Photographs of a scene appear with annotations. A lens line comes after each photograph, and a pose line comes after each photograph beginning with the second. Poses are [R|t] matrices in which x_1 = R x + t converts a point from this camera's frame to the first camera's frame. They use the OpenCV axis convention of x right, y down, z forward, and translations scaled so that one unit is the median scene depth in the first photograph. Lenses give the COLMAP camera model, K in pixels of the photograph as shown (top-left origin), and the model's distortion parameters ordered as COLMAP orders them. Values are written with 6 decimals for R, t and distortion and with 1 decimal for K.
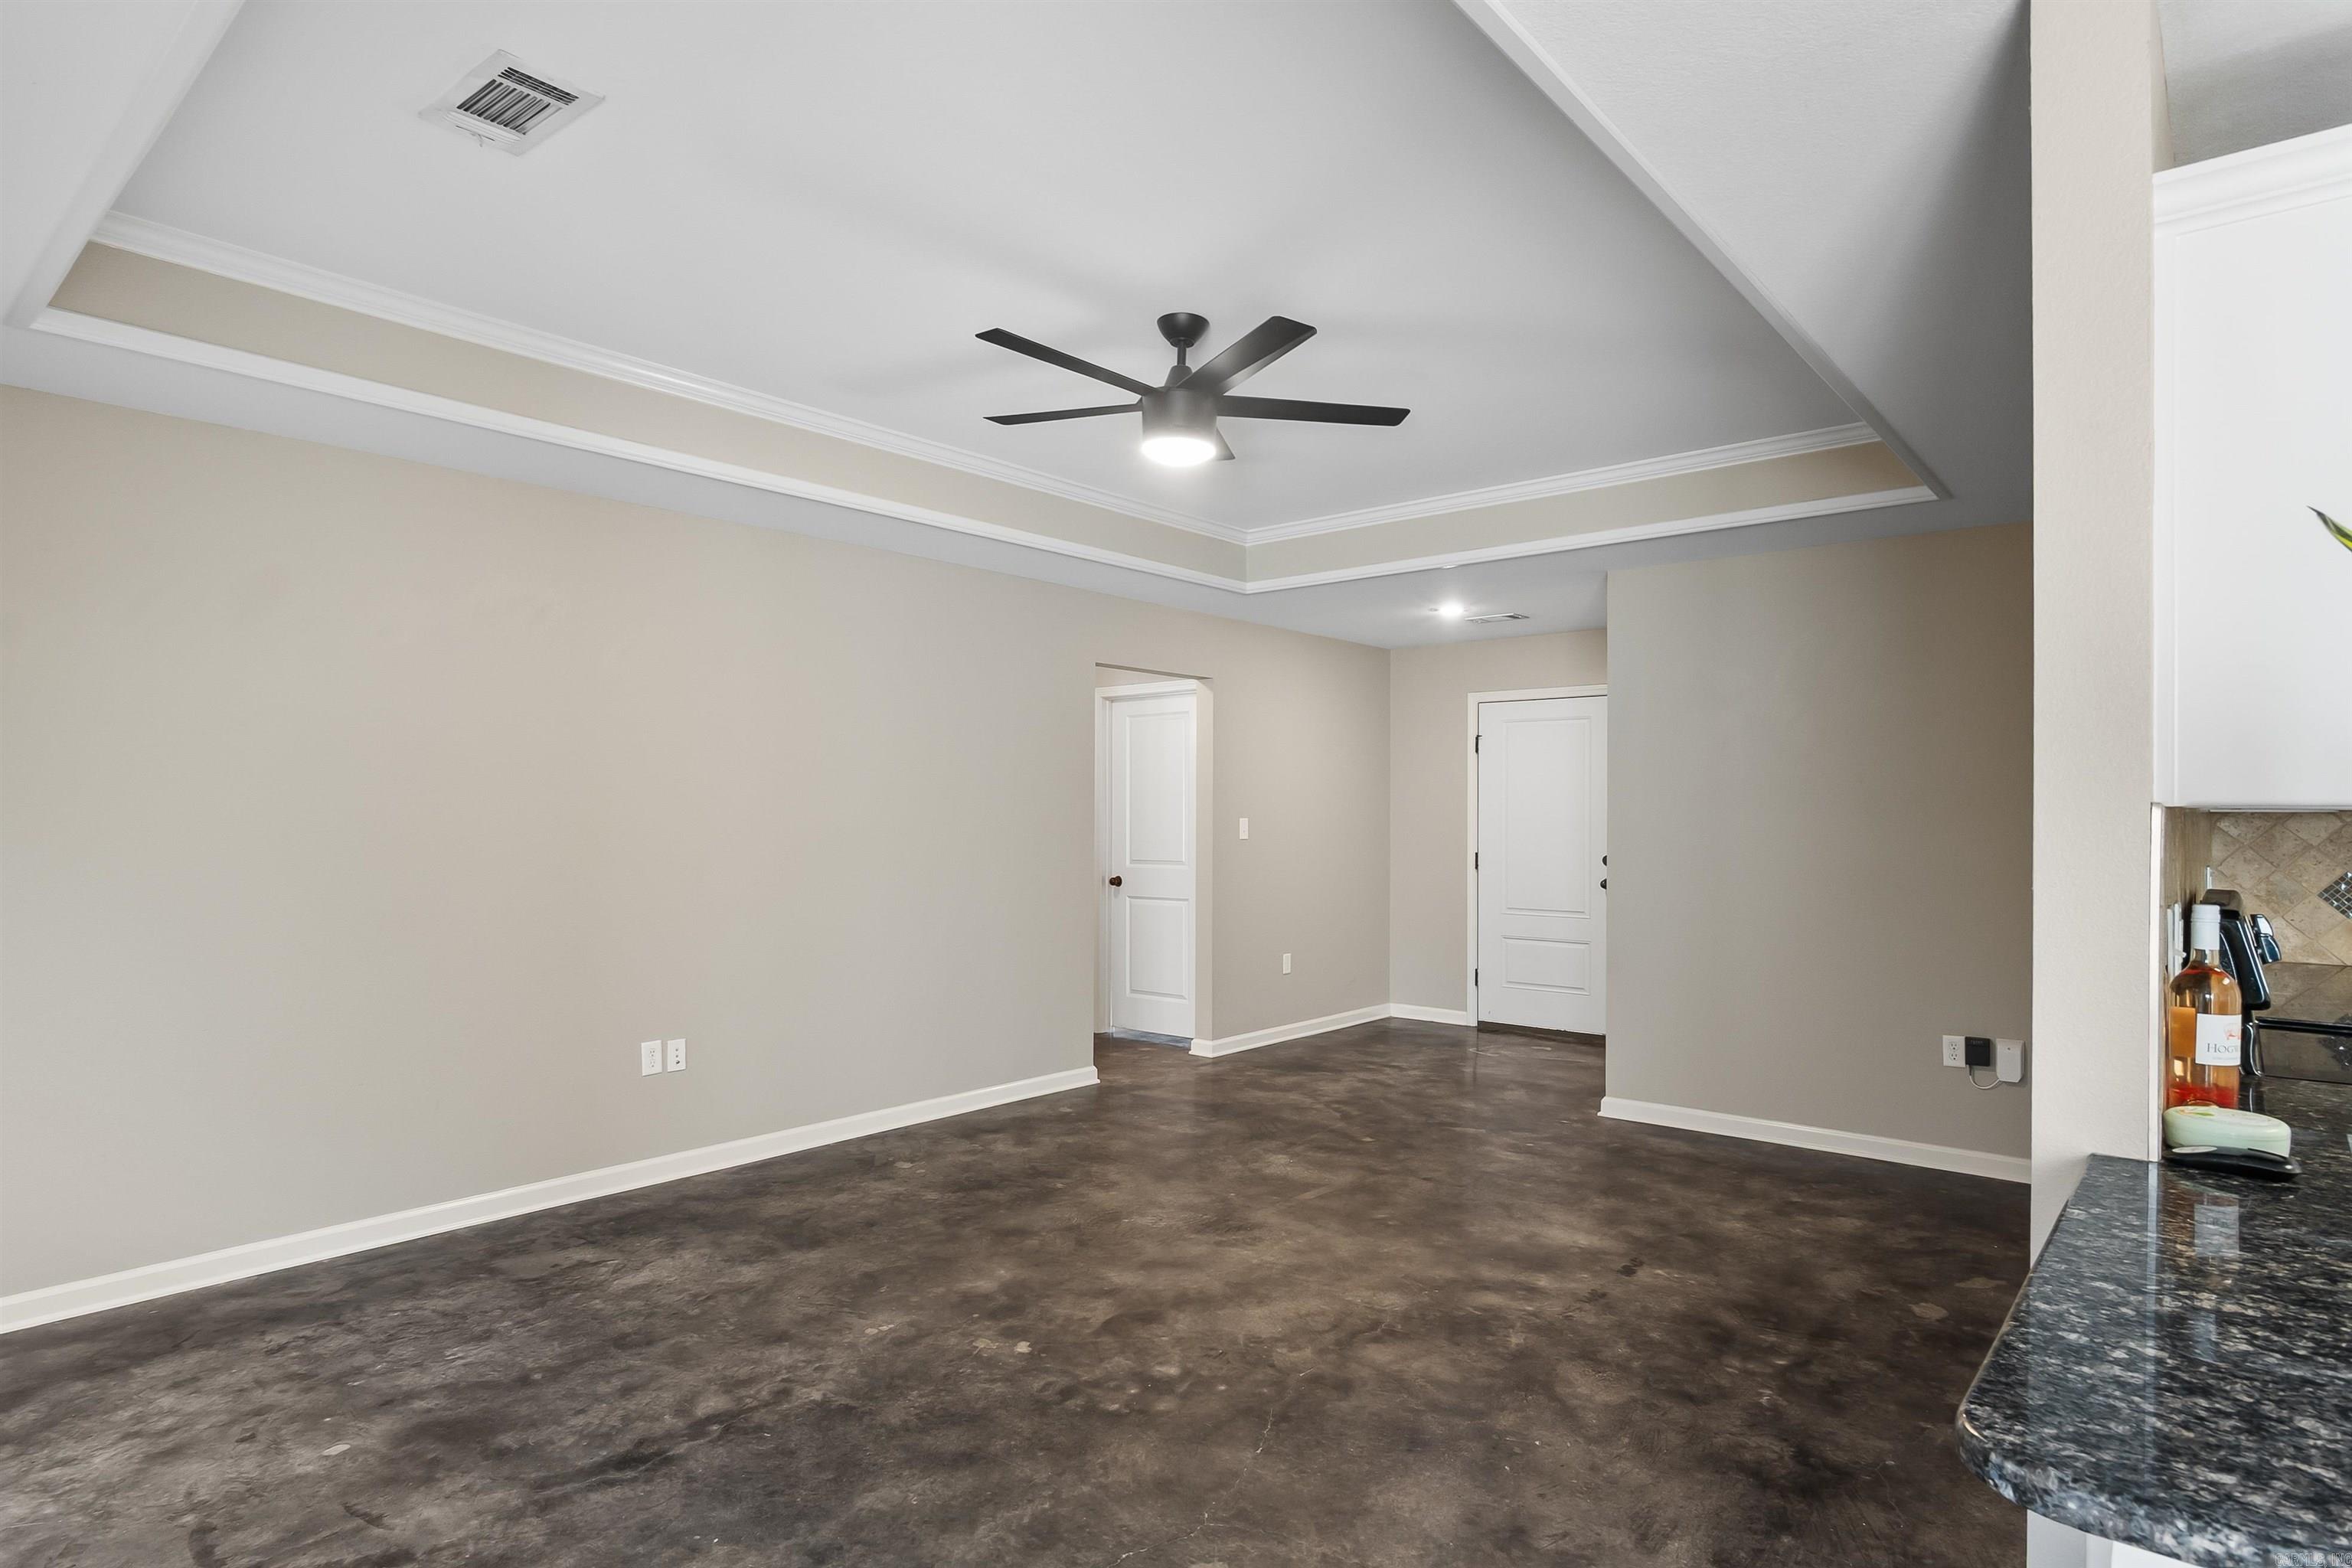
lens RADIAL K [[1255.5, 0, 1192.6], [0, 1255.5, 771.7], [0, 0, 1]] dist [-0.024441, 0.006646]
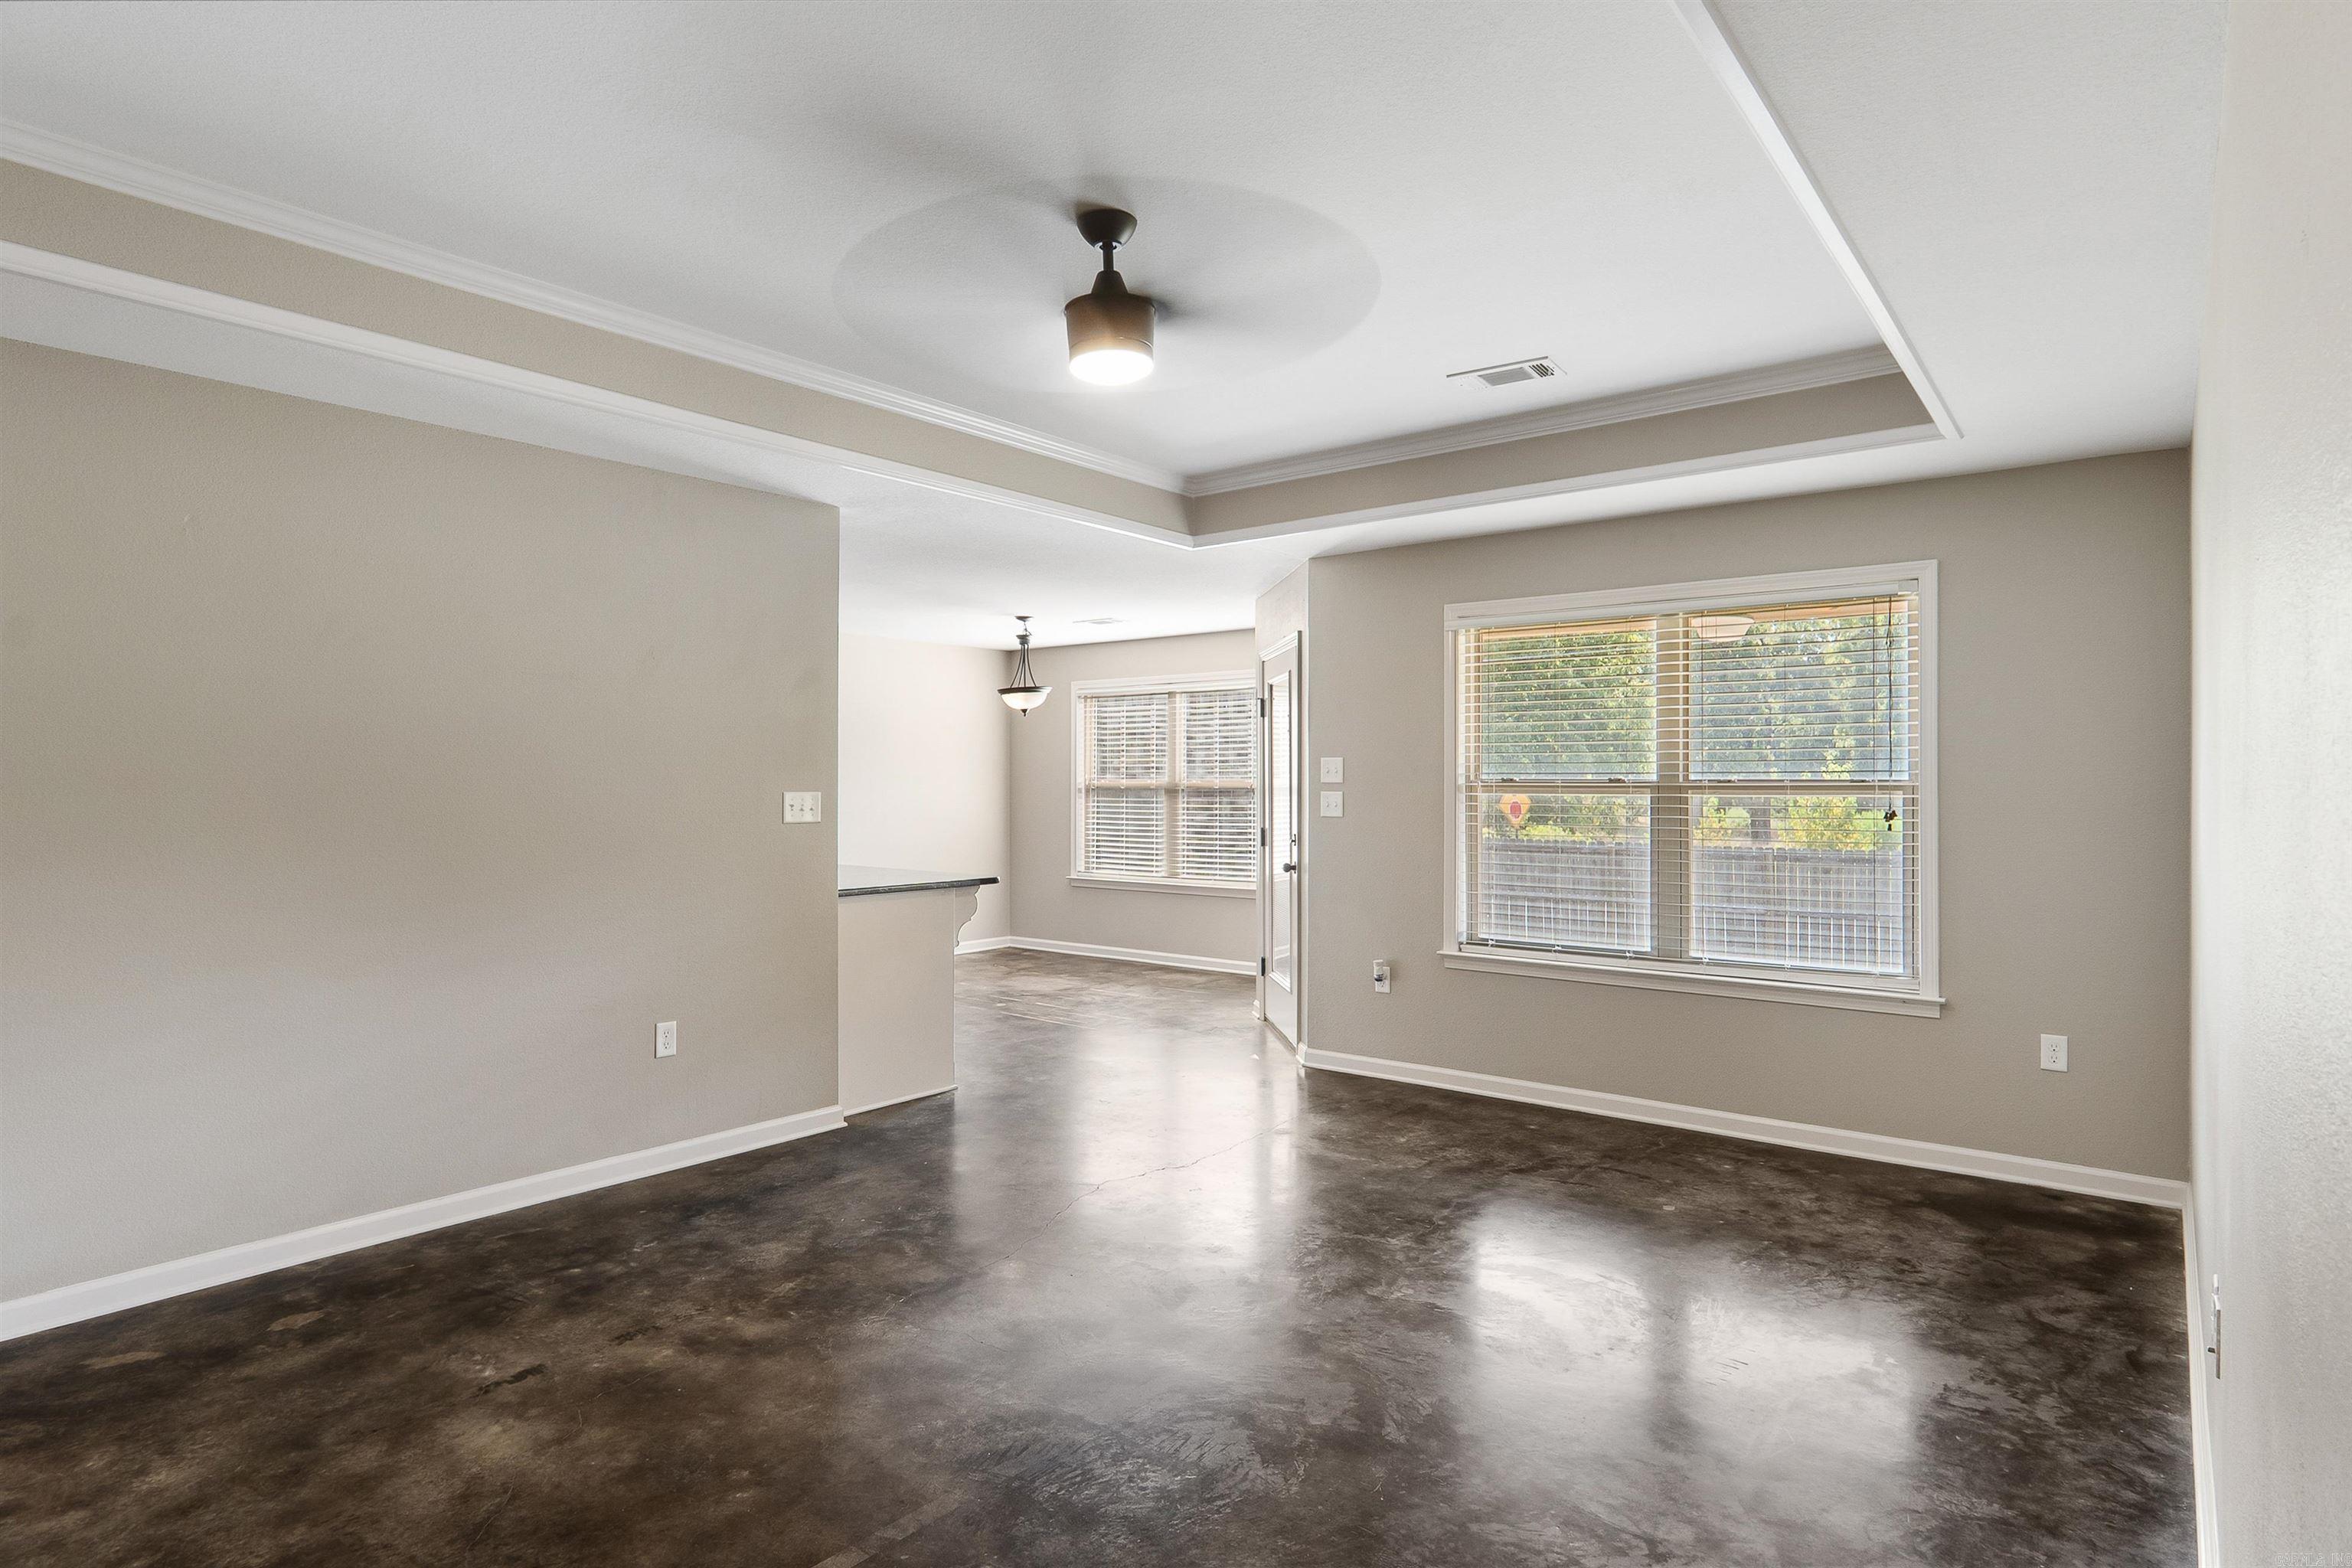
lens RADIAL K [[1255.5, 0, 1192.6], [0, 1255.5, 771.7], [0, 0, 1]] dist [-0.024441, 0.006646]
pose [[-0.999290, -0.004503, -0.037412, -0.040547], [-0.003053, 0.999246, -0.038714, 0.061601], [0.037558, -0.038572, -0.998550, 2.072117]]
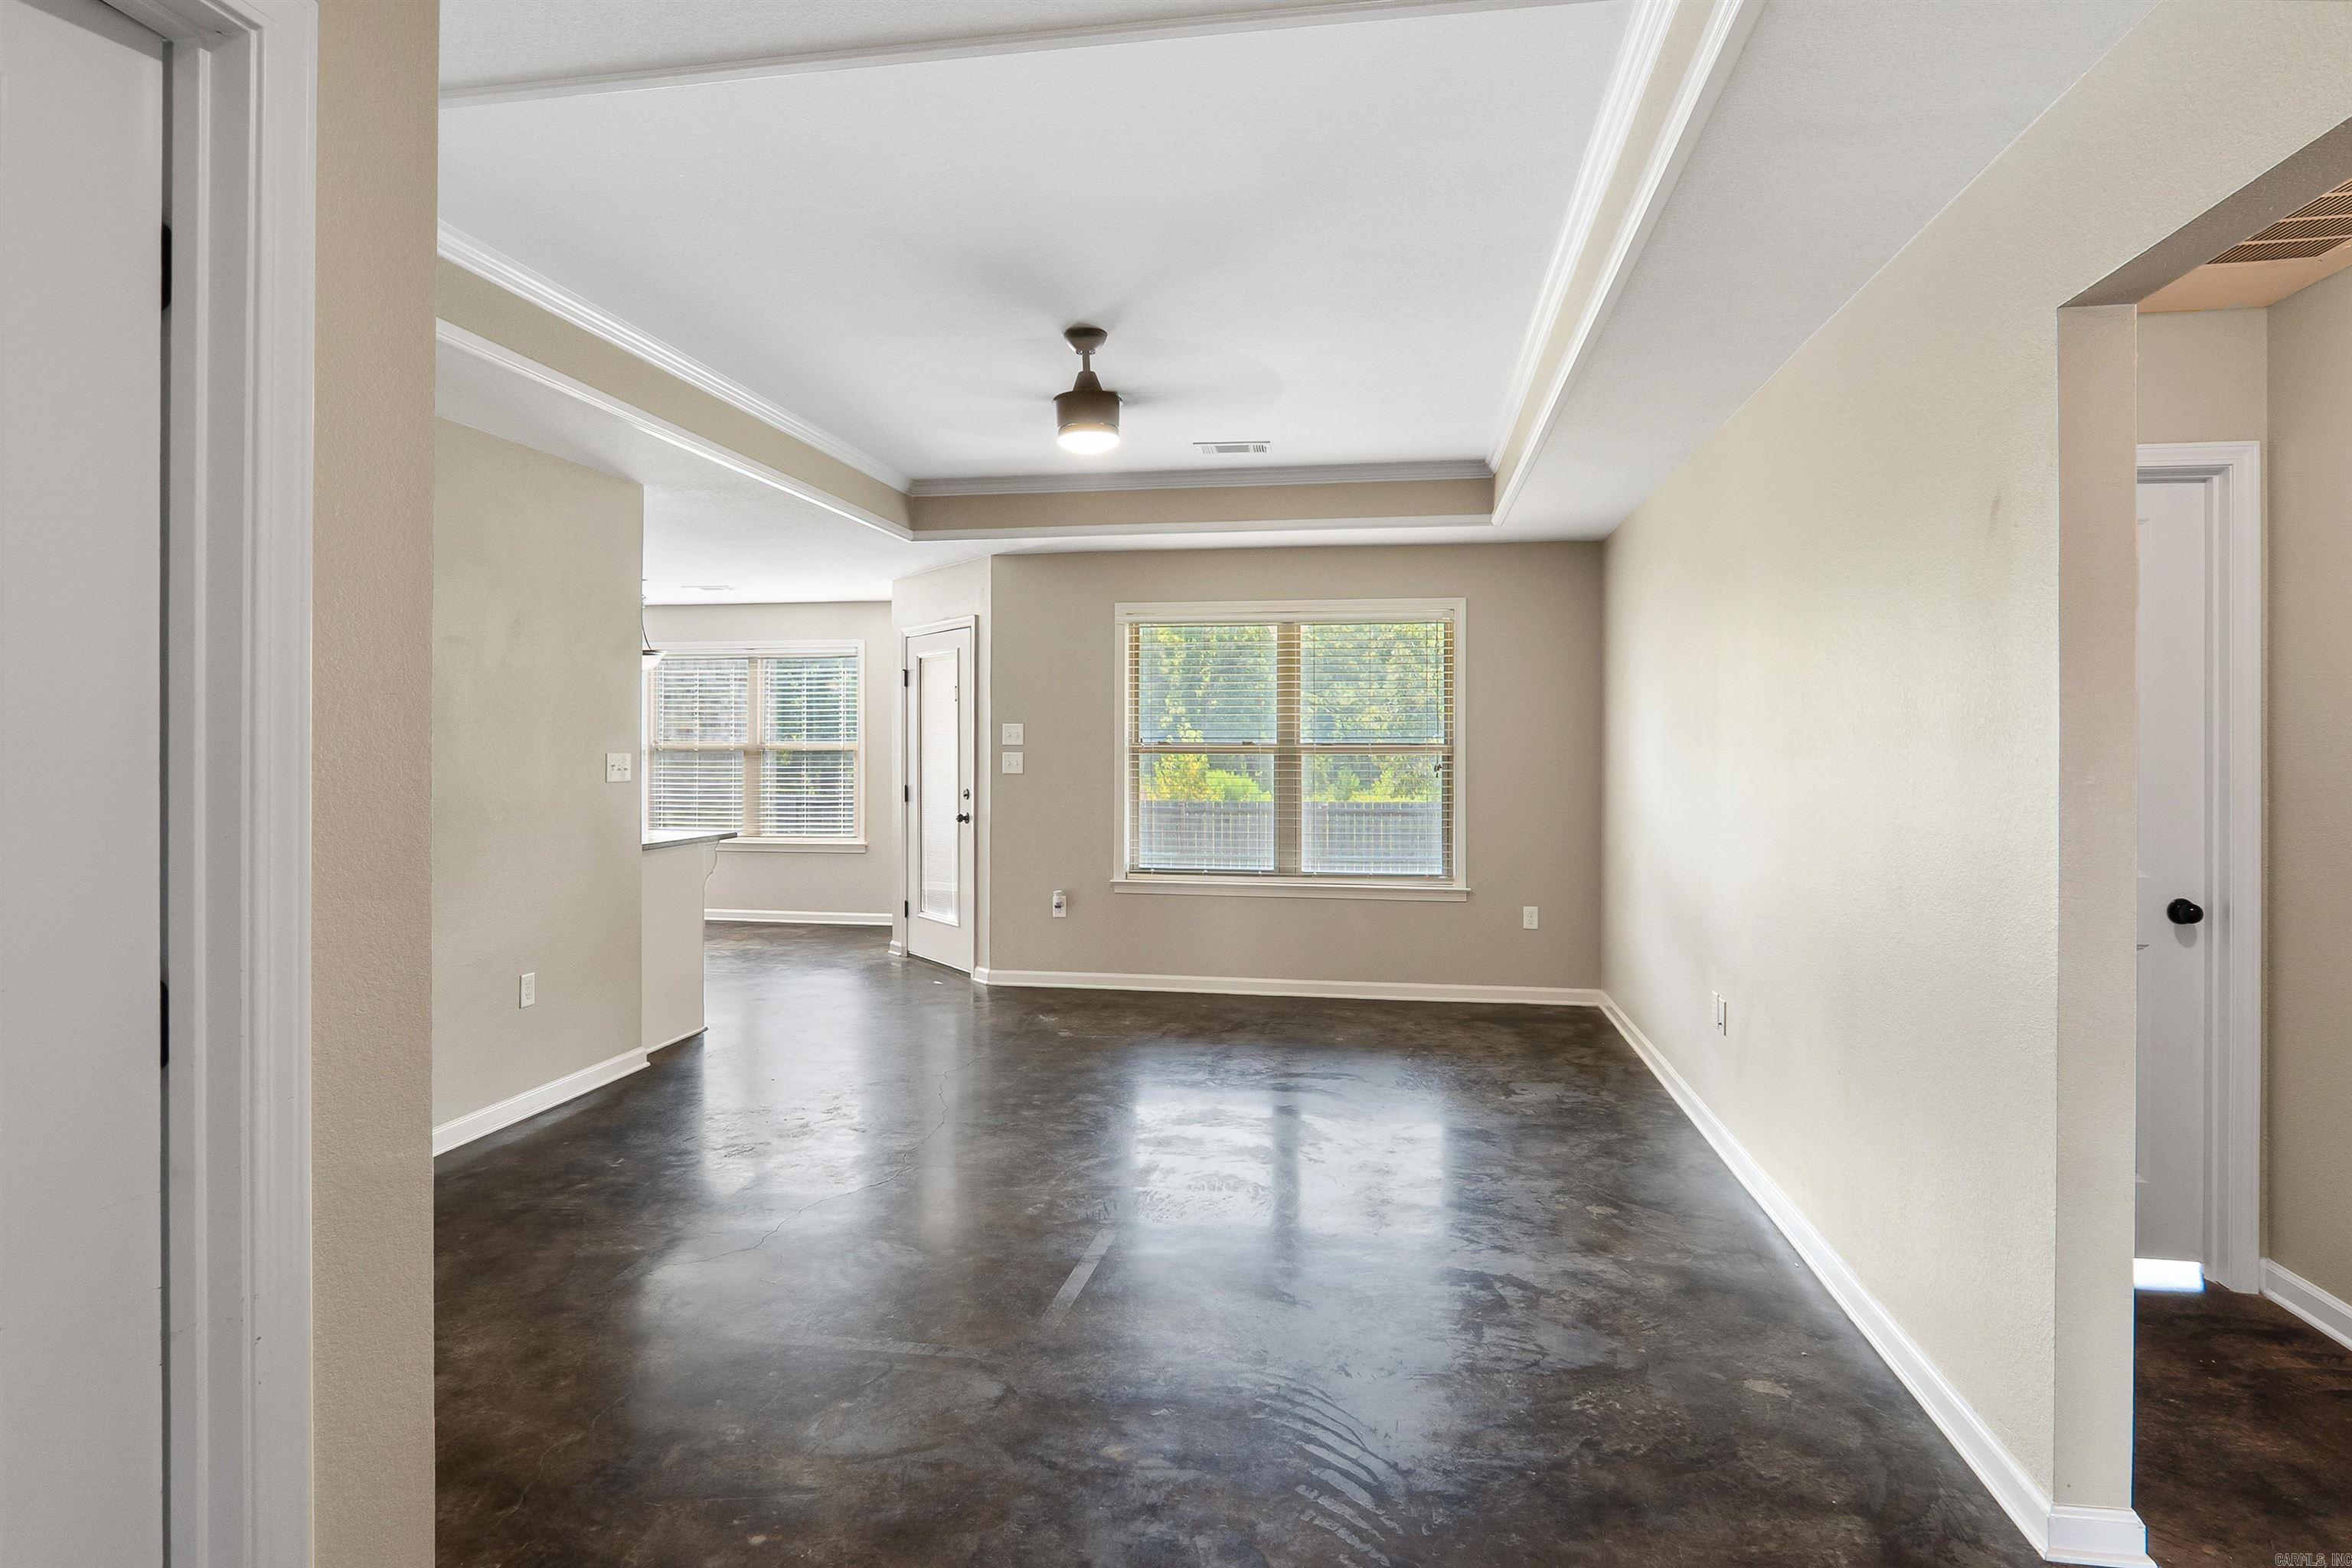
lens RADIAL K [[1278.5, 0, 1183.7], [0, 1278.5, 739.2], [0, 0, 1]] dist [-0.023937, 0.000423]
pose [[-0.856471, -0.008232, -0.516129, 0.590362], [0.010264, 0.999404, -0.032971, 0.072221], [0.516093, -0.033536, -0.855876, 2.310883]]
